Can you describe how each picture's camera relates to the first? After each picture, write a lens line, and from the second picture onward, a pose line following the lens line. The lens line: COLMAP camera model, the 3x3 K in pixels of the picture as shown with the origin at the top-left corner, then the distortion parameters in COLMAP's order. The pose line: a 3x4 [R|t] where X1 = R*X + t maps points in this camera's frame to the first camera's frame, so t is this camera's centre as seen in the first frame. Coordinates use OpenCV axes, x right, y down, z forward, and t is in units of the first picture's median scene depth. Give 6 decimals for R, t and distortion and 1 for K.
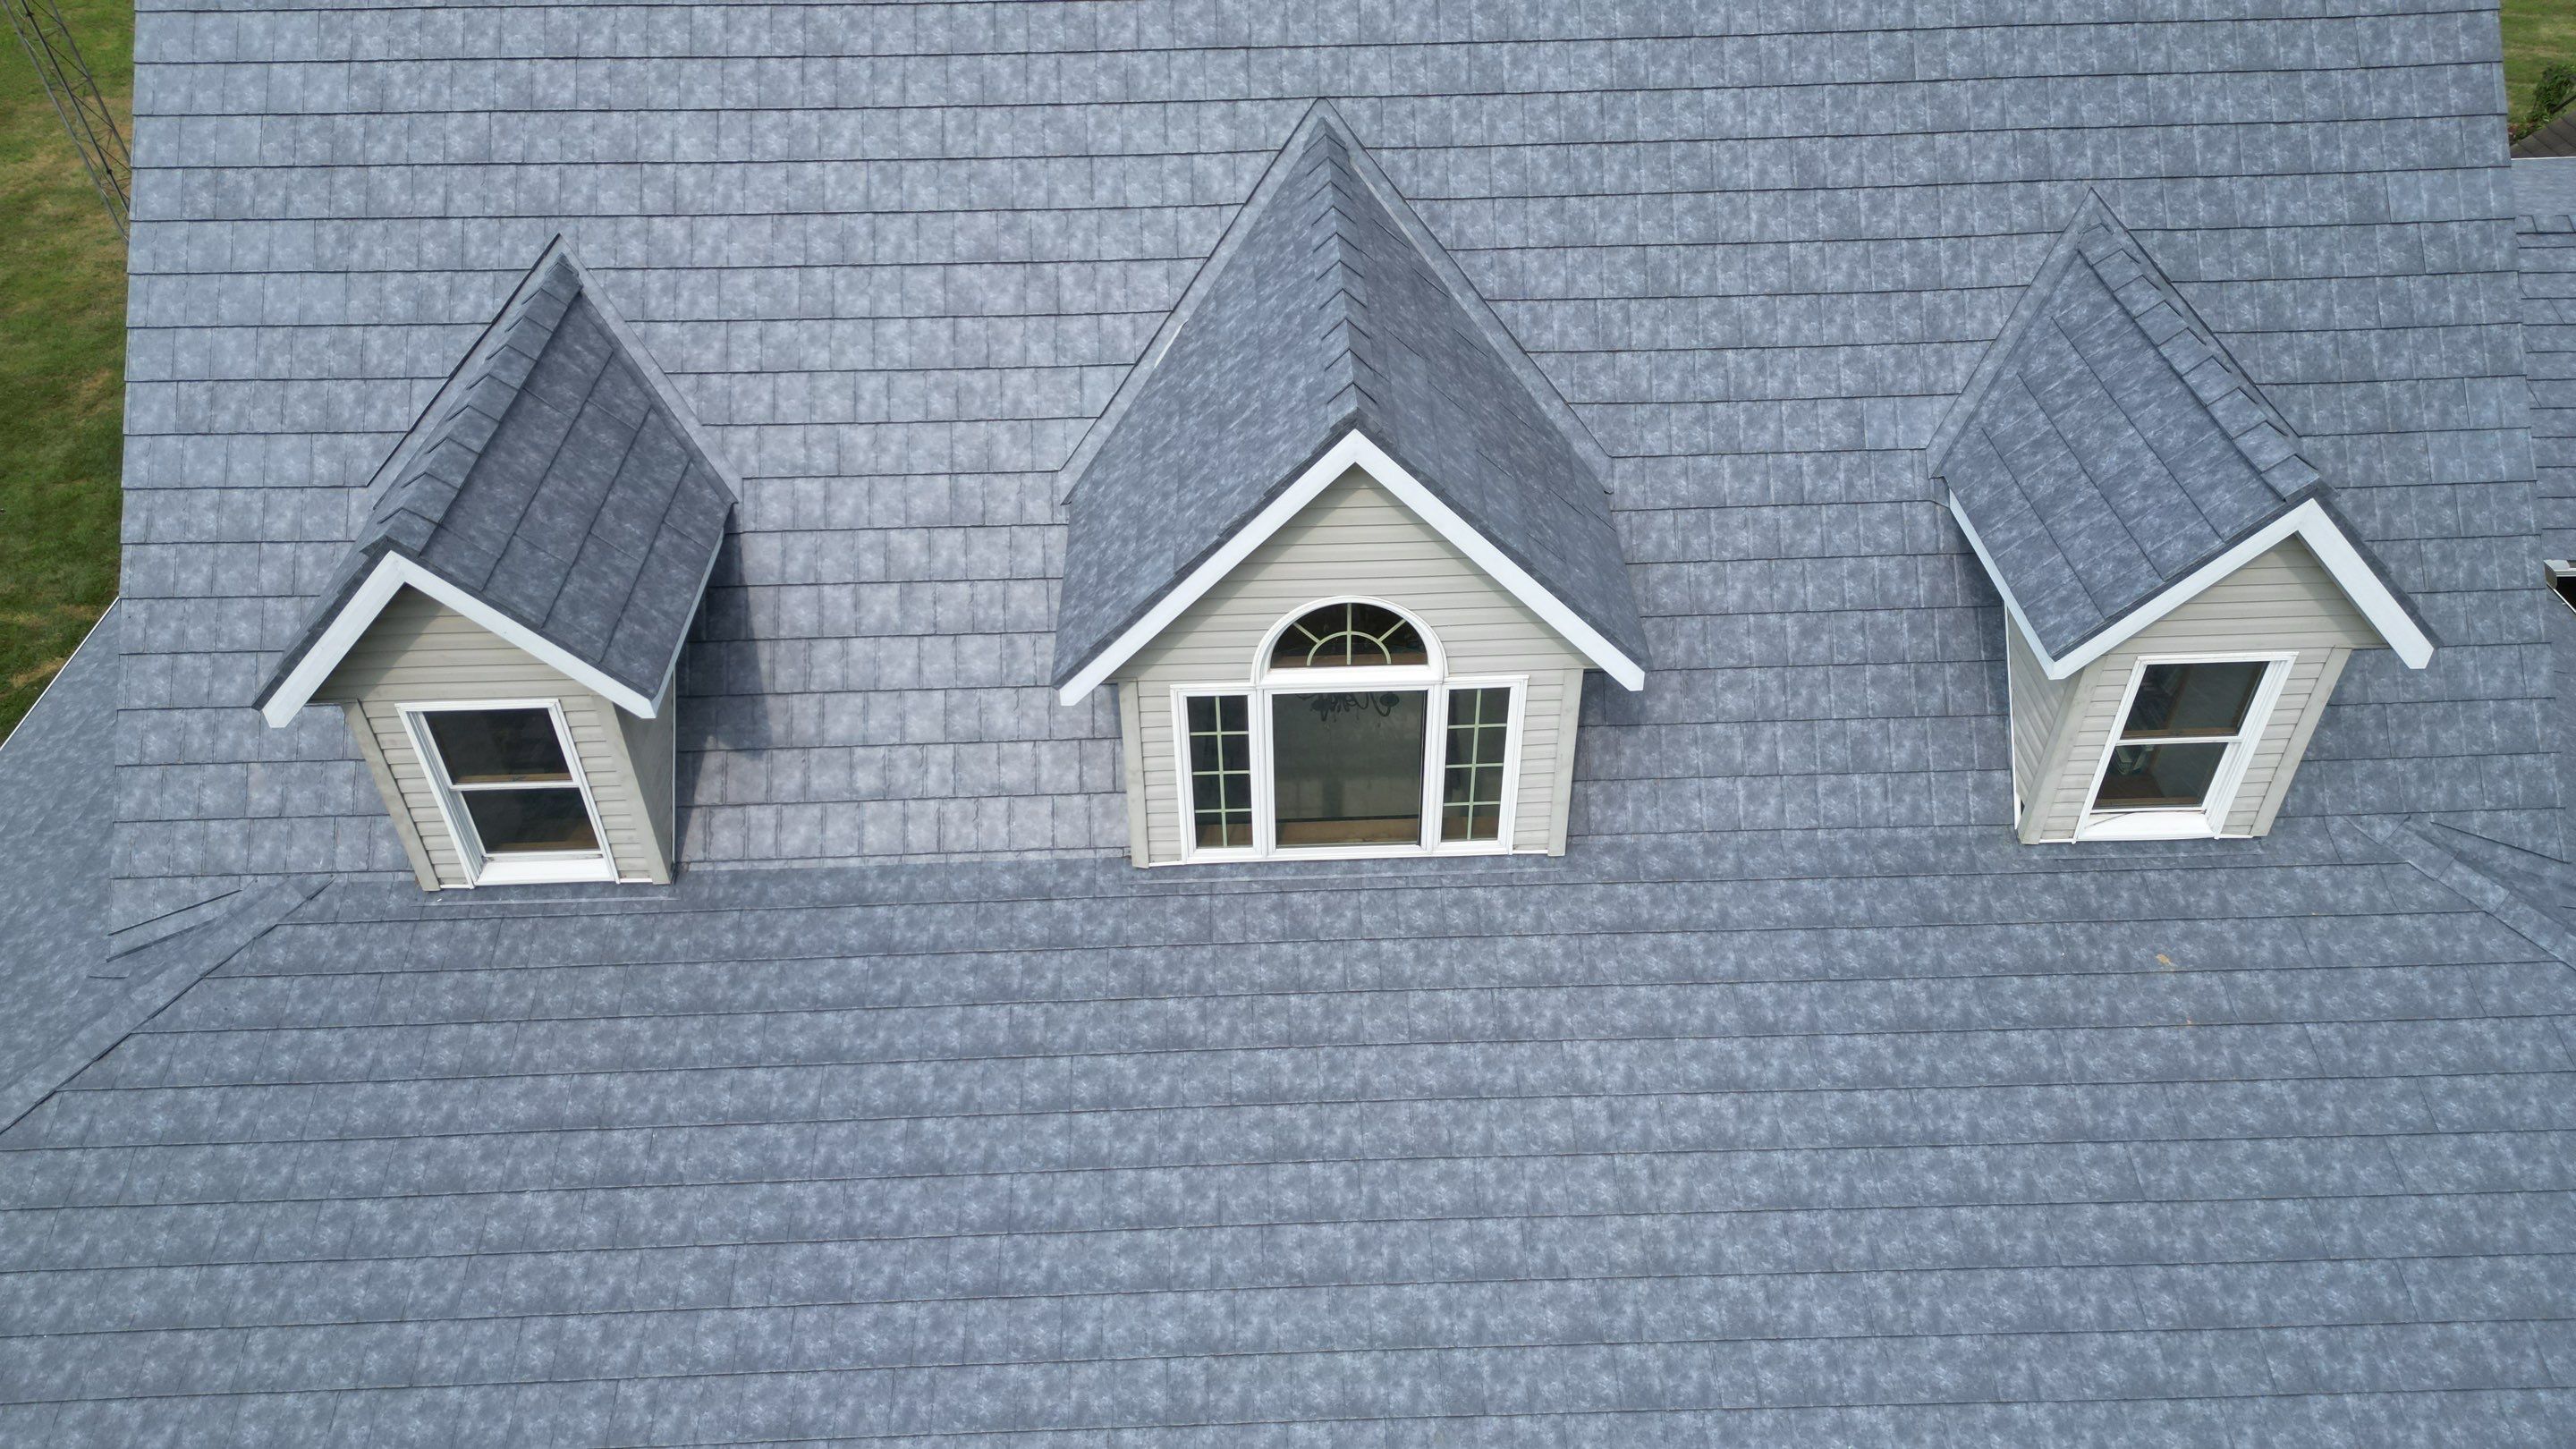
lens RADIAL K [[1795.5, 0, 1285.3], [0, 1795.5, 723.4], [0, 0, 1]] dist [0.072394, -0.073048]
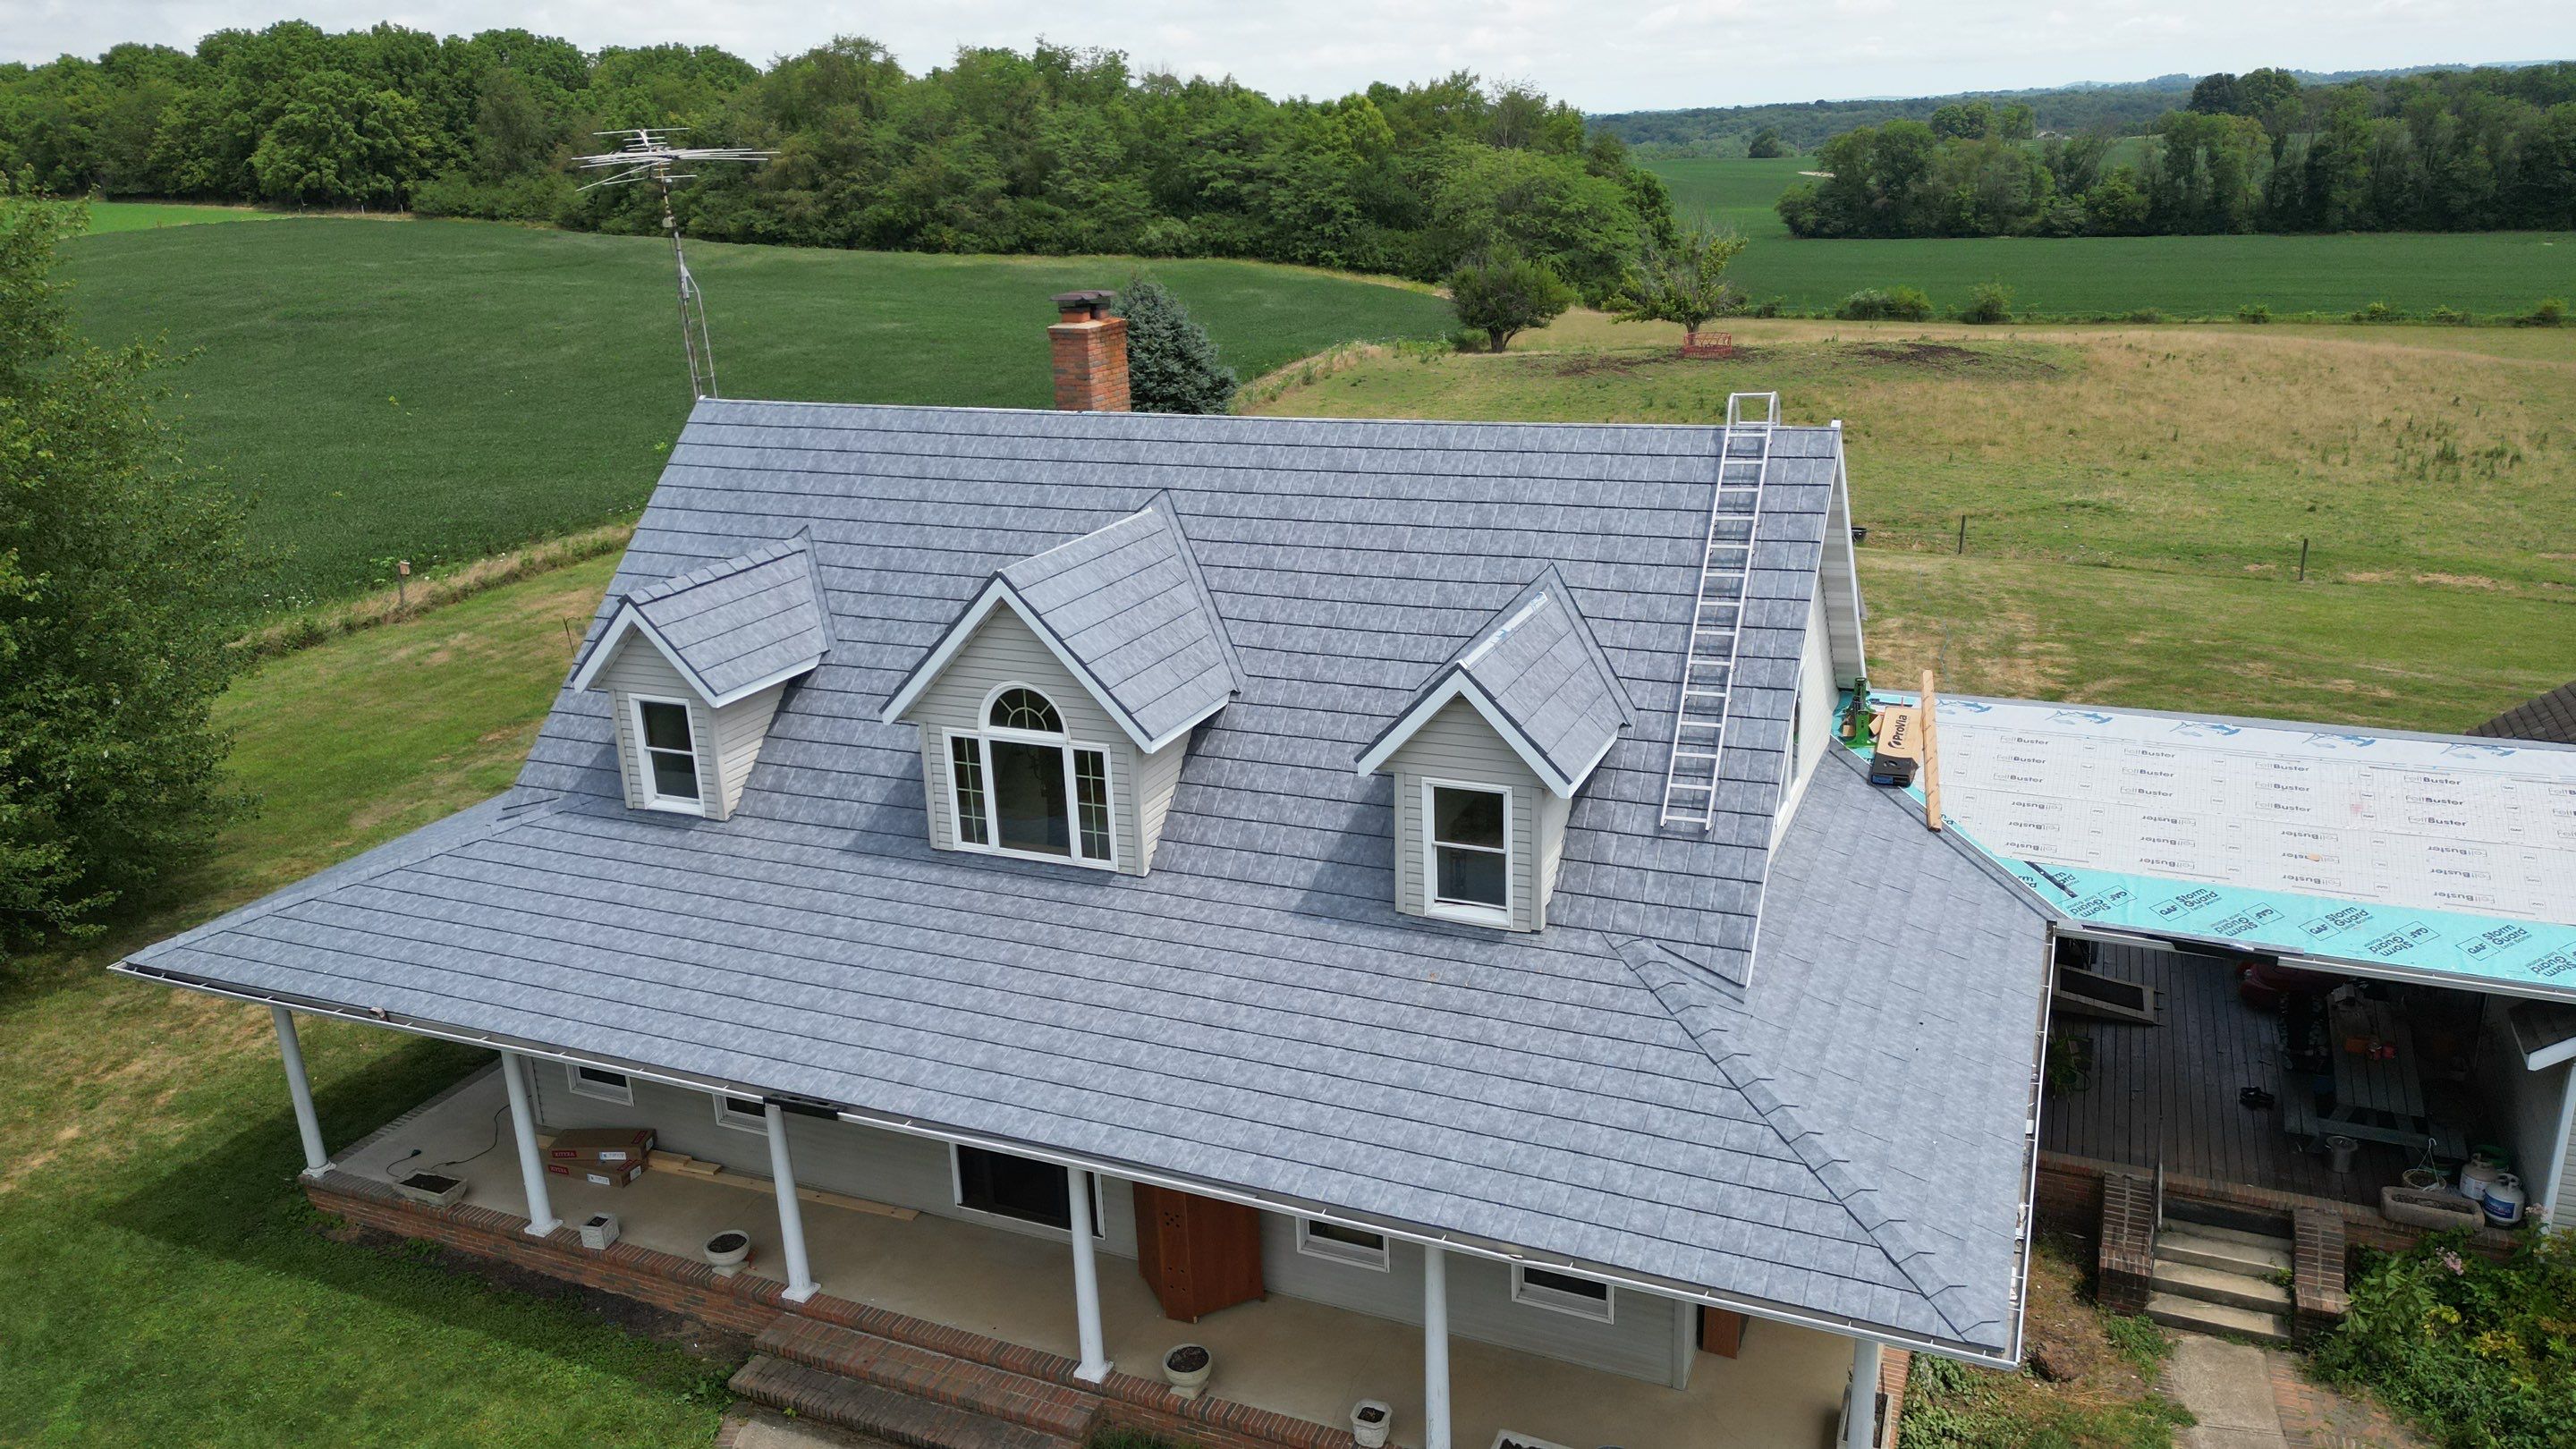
lens RADIAL K [[1795.5, 0, 1284.9], [0, 1795.5, 711.6], [0, 0, 1]] dist [0.072394, -0.073048]
pose [[0.903345, 0.105771, -0.415669, 0.997804], [-0.252526, 0.914503, -0.316093, 0.448989], [0.346697, 0.390508, 0.852821, -0.476764]]
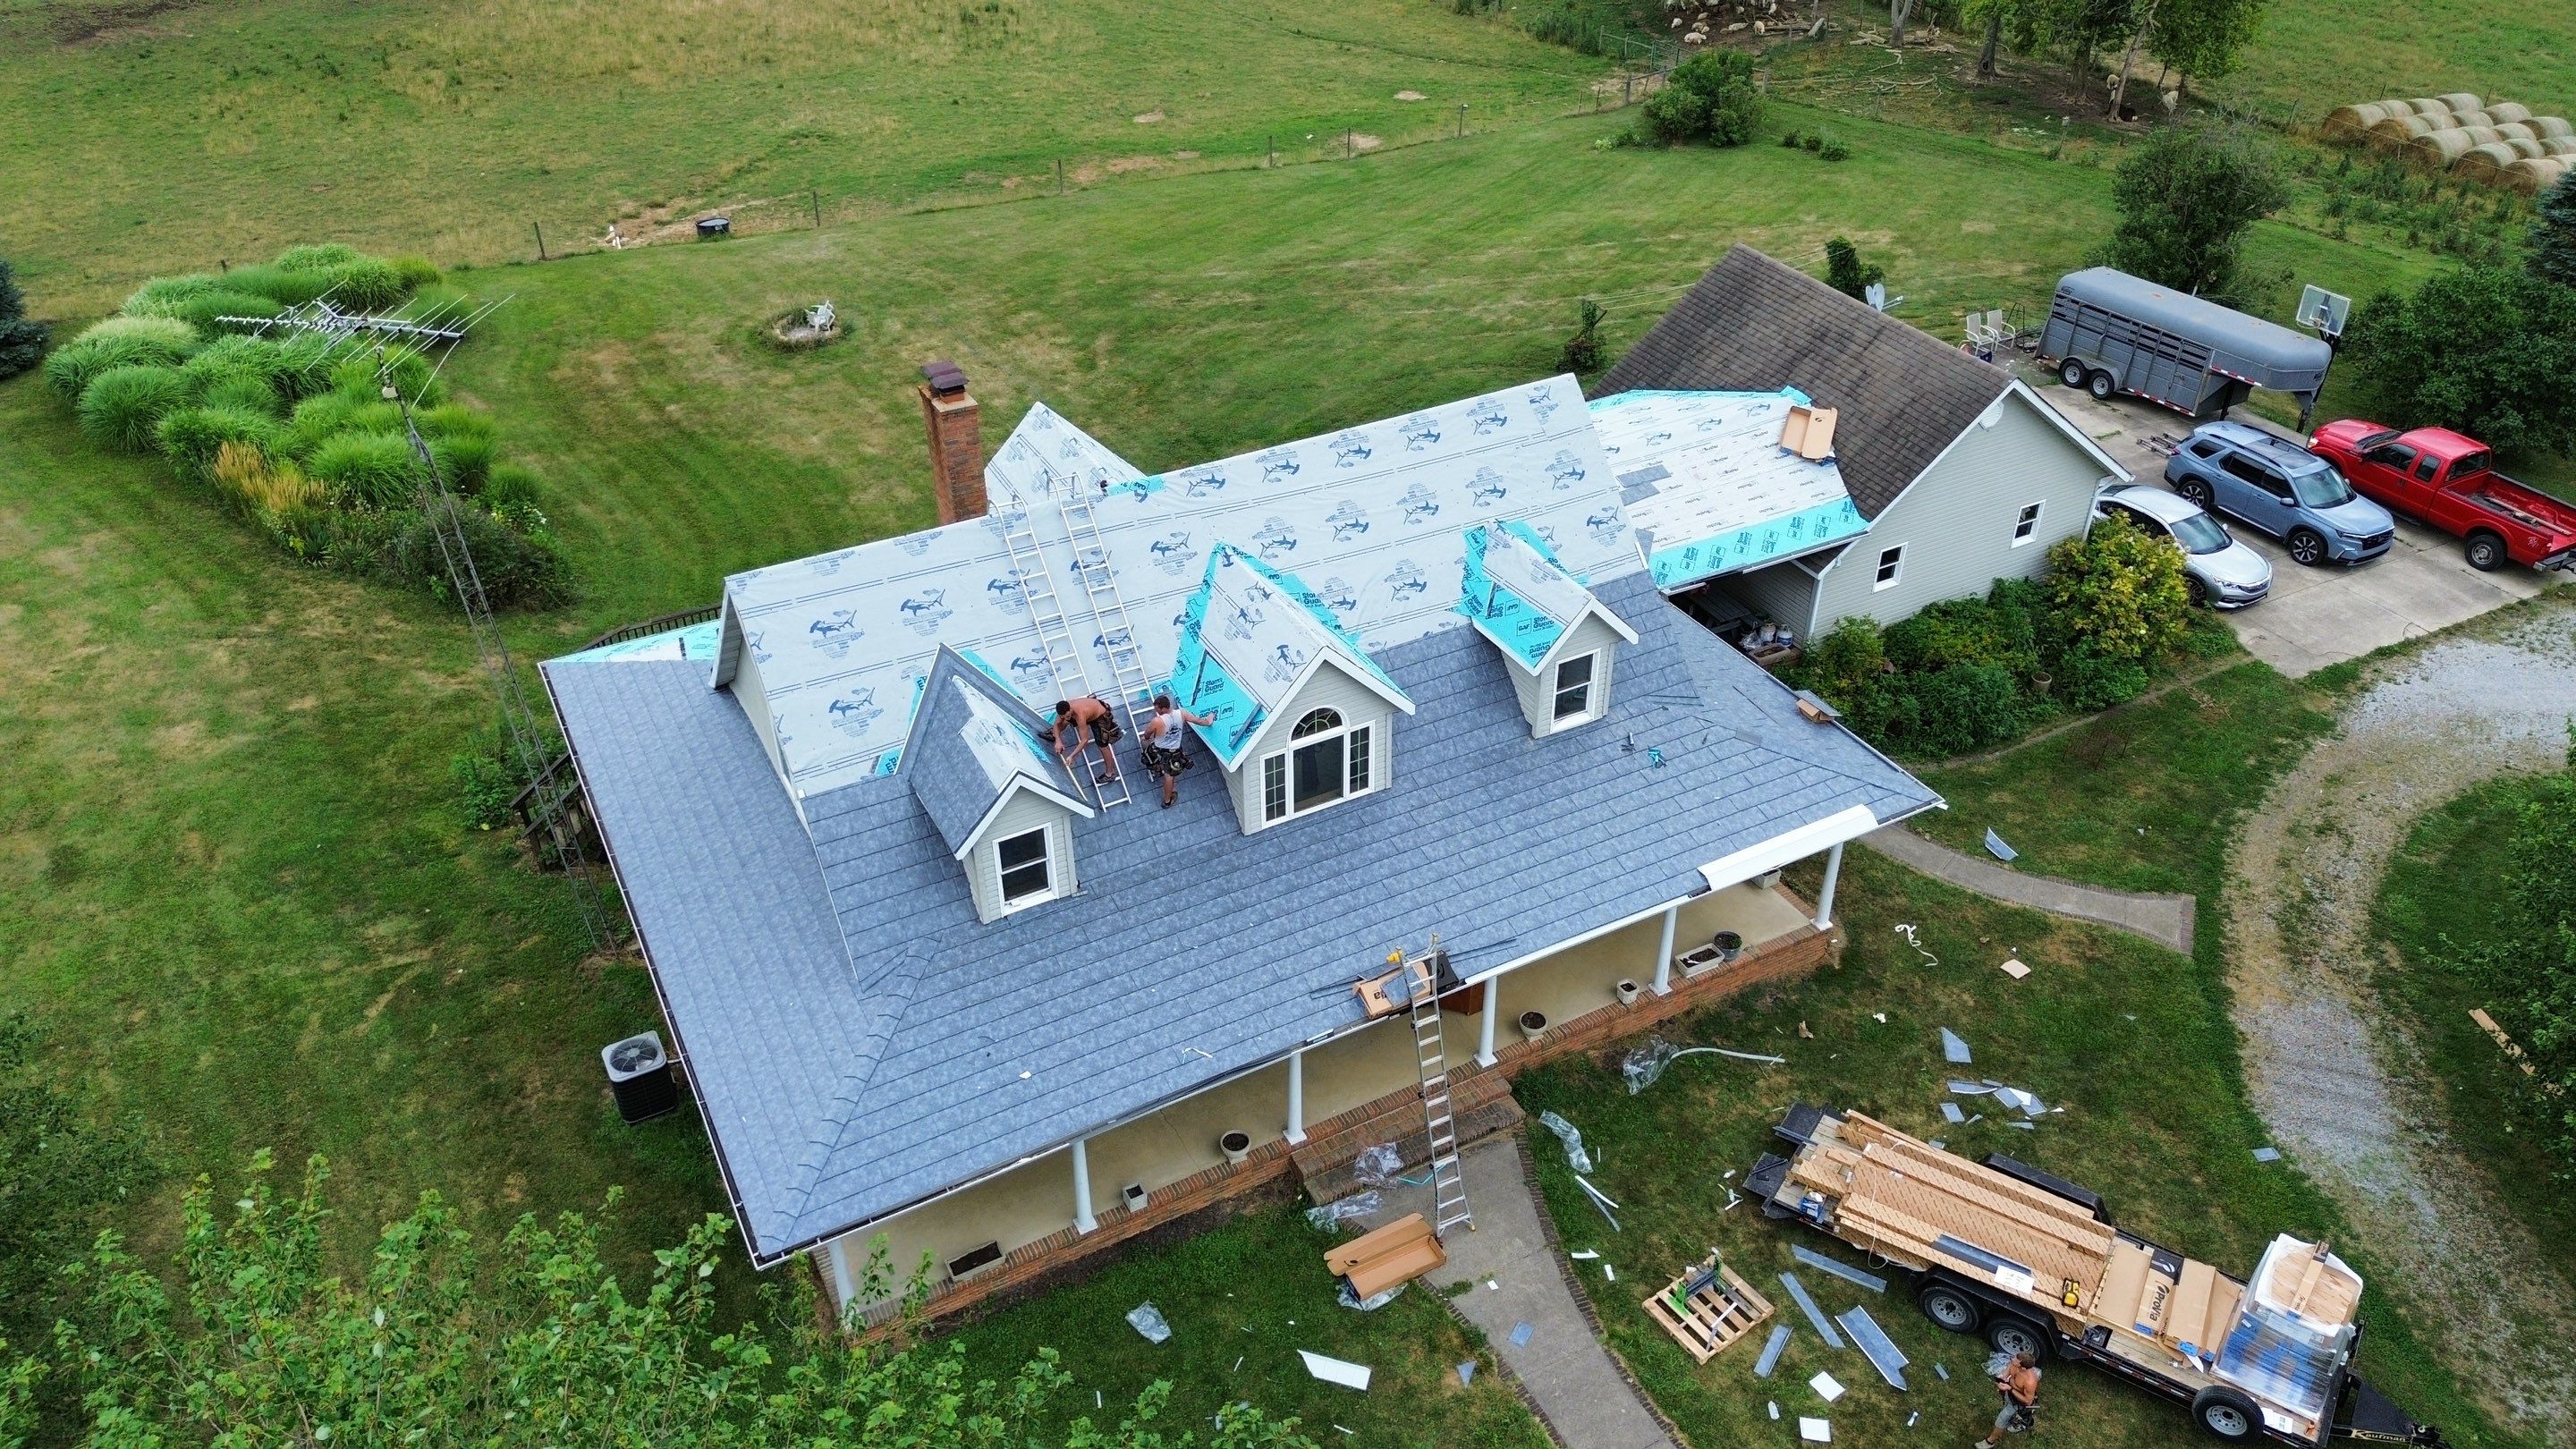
lens RADIAL K [[1795.5, 0, 1294.3], [0, 1795.5, 739.6], [0, 0, 1]] dist [0.072394, -0.073048]
pose [[0.894684, -0.253823, 0.367578, -0.947507], [0.284537, 0.958166, -0.030922, 0.048902], [-0.344352, 0.132255, 0.929478, -1.438916]]
